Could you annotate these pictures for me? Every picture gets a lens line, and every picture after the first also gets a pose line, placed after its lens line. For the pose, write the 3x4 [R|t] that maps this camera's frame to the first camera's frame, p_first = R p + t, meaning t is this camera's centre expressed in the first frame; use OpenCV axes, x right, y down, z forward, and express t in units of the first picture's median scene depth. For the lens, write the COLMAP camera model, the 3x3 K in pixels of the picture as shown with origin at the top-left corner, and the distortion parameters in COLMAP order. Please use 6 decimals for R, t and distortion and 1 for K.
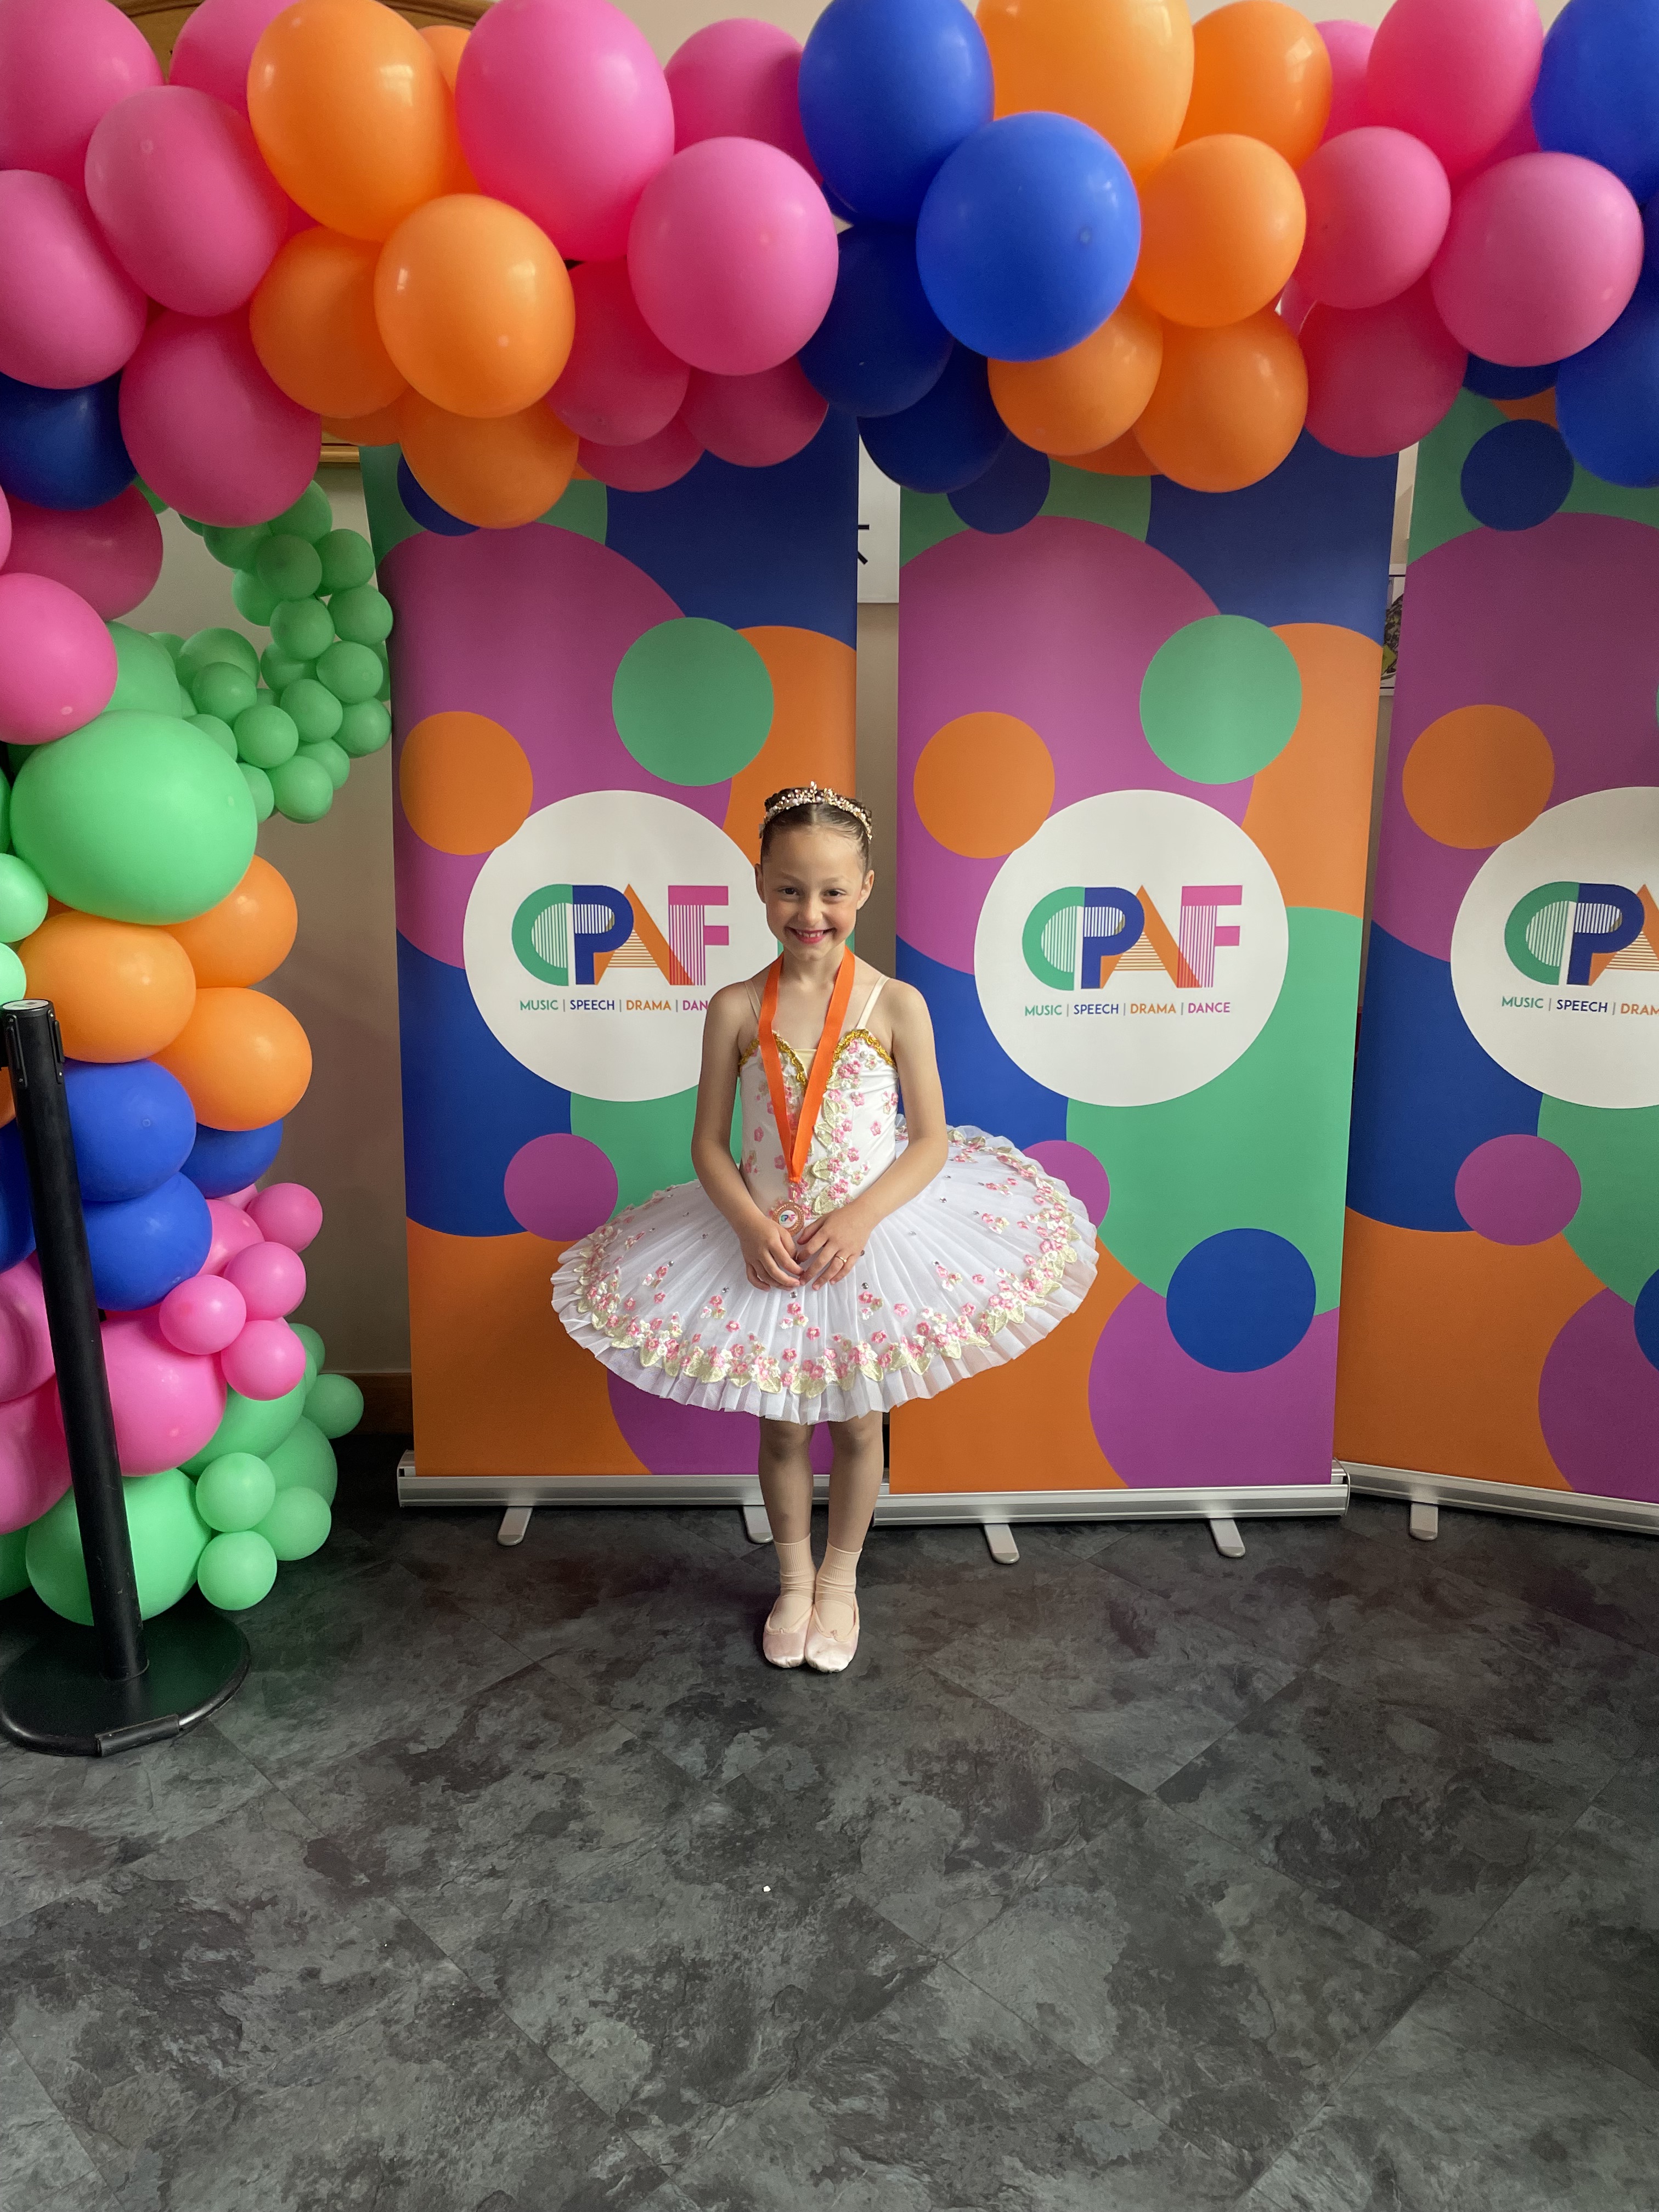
lens RADIAL K [[1638.3, 0, 825.6], [0, 1638.3, 1122.3], [0, 0, 1]] dist [-0.000907, -0.037145]
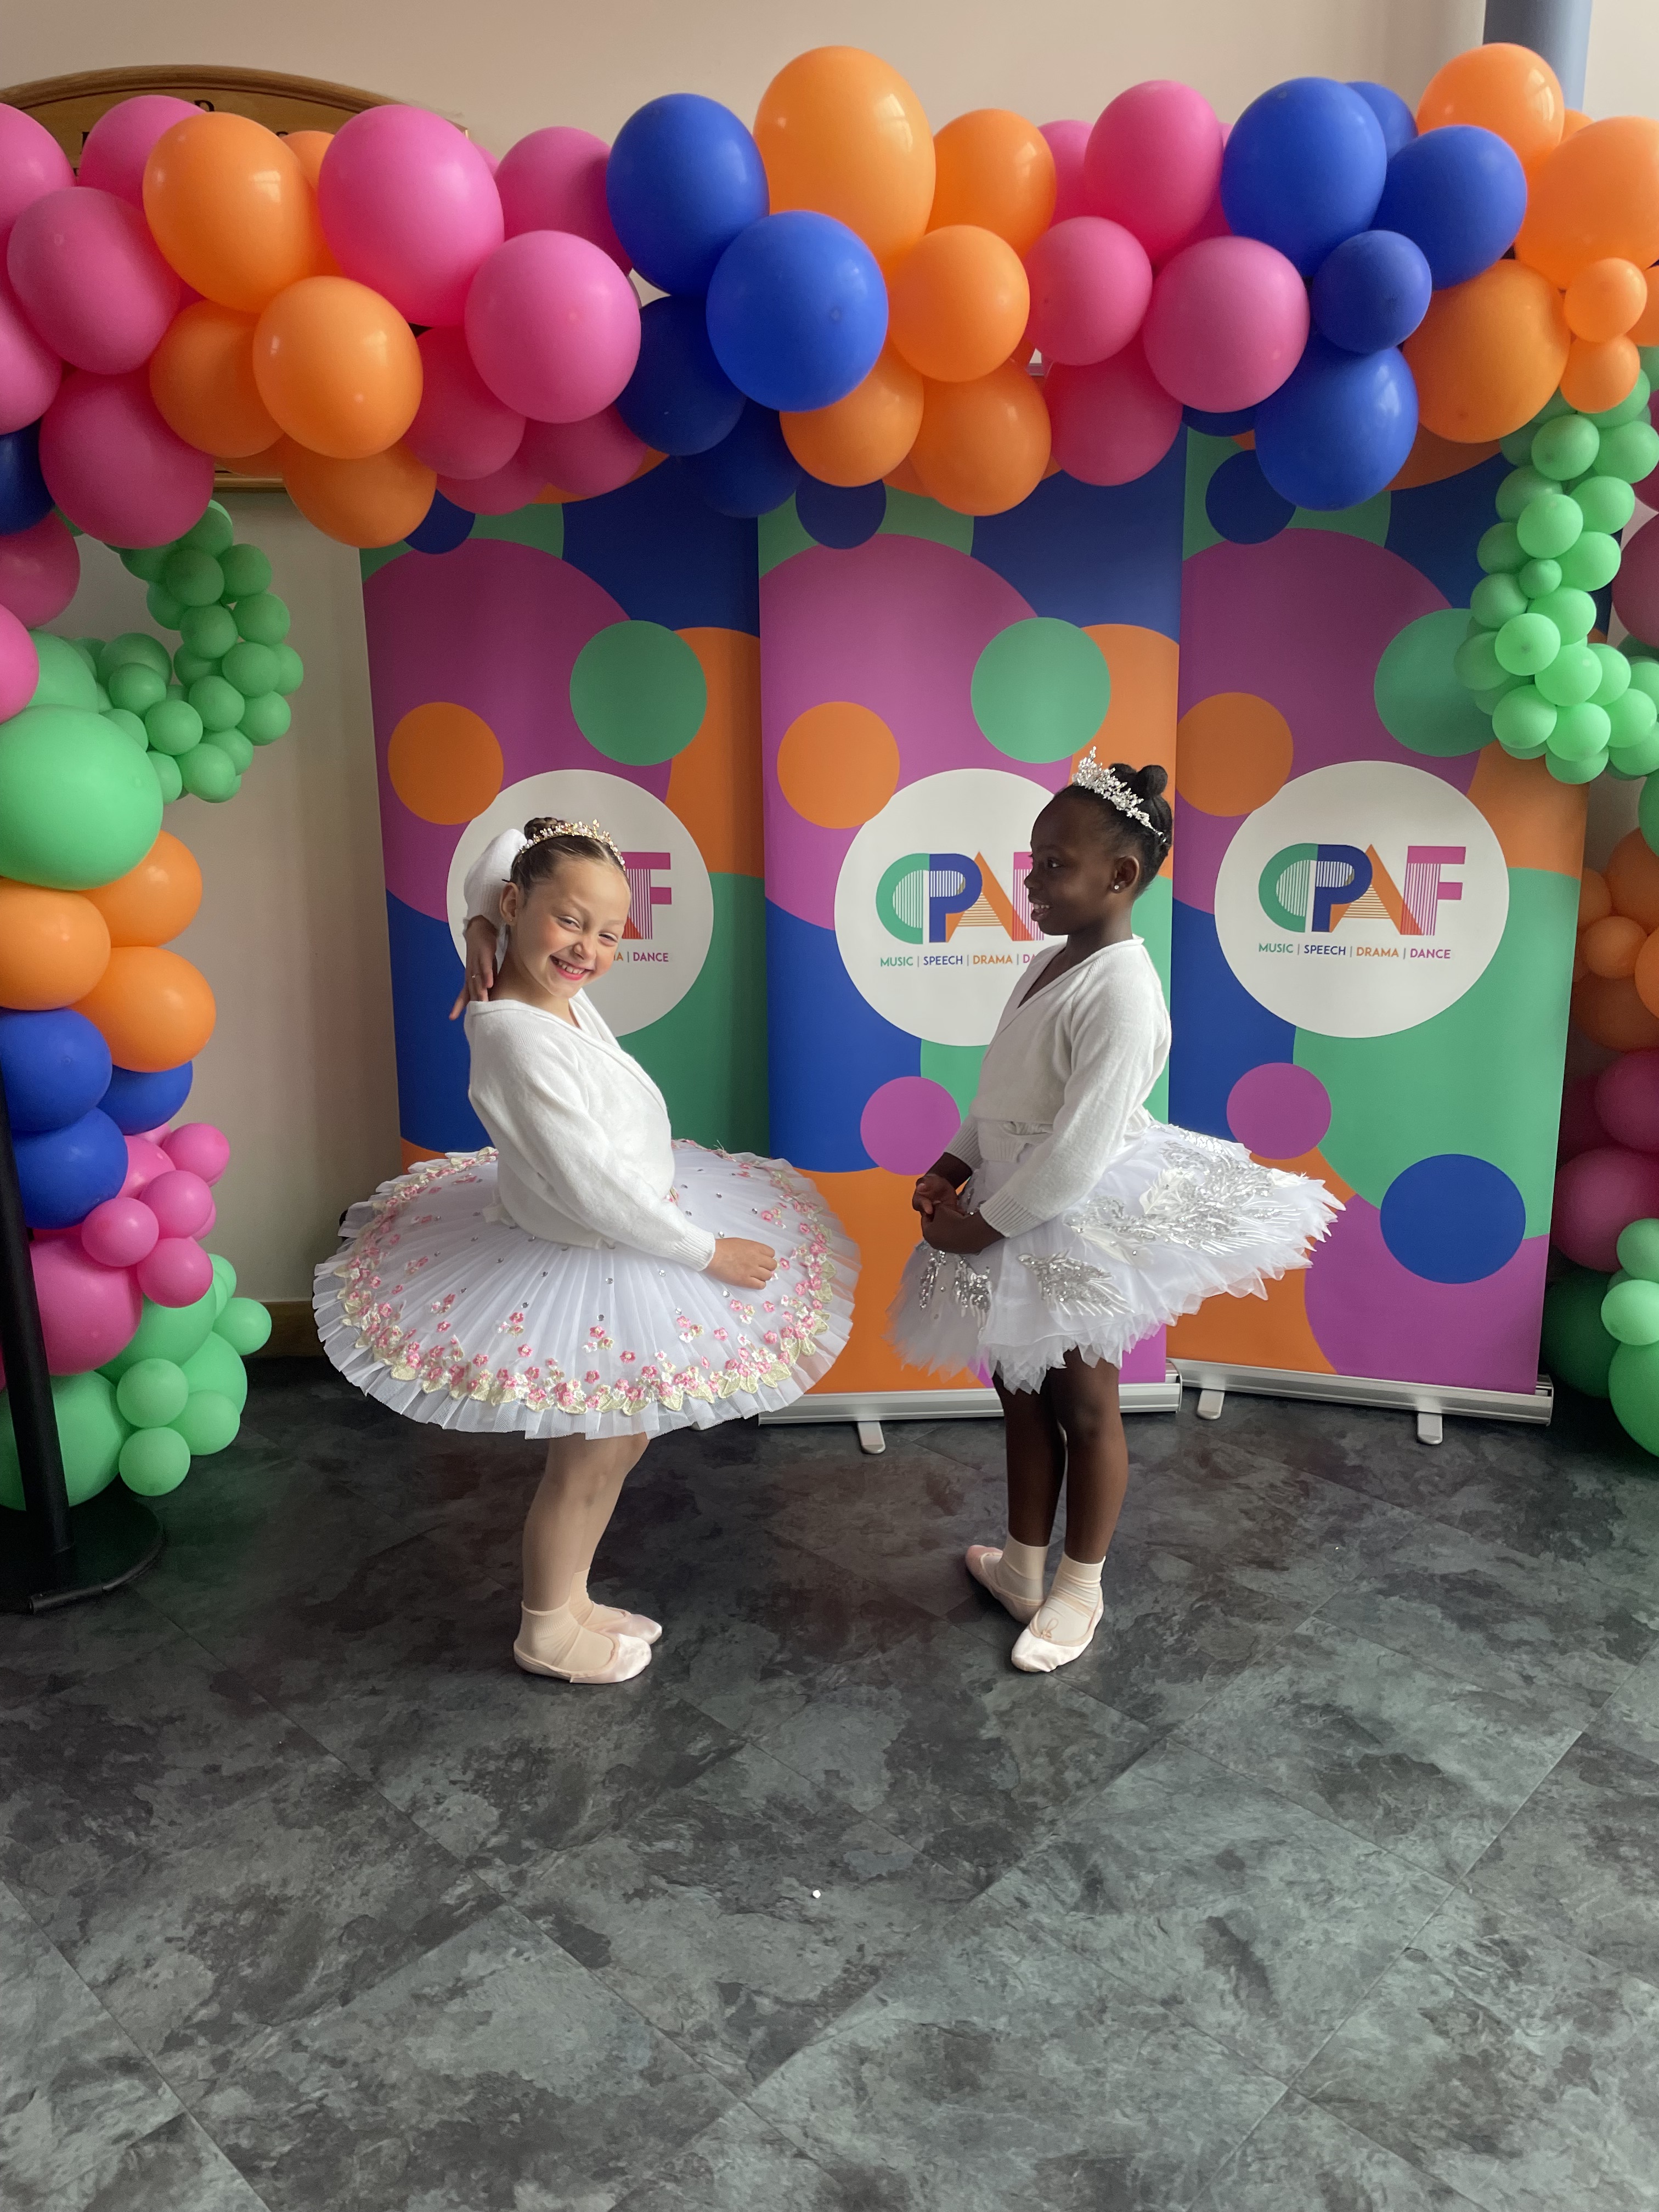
lens RADIAL K [[1638.3, 0, 846.4], [0, 1638.3, 1087.3], [0, 0, 1]] dist [-0.000907, -0.037145]
pose [[0.998955, -0.015609, 0.042967, 0.093018], [0.016295, 0.999744, -0.015672, 0.051526], [-0.042711, 0.016355, 0.998954, -0.194769]]
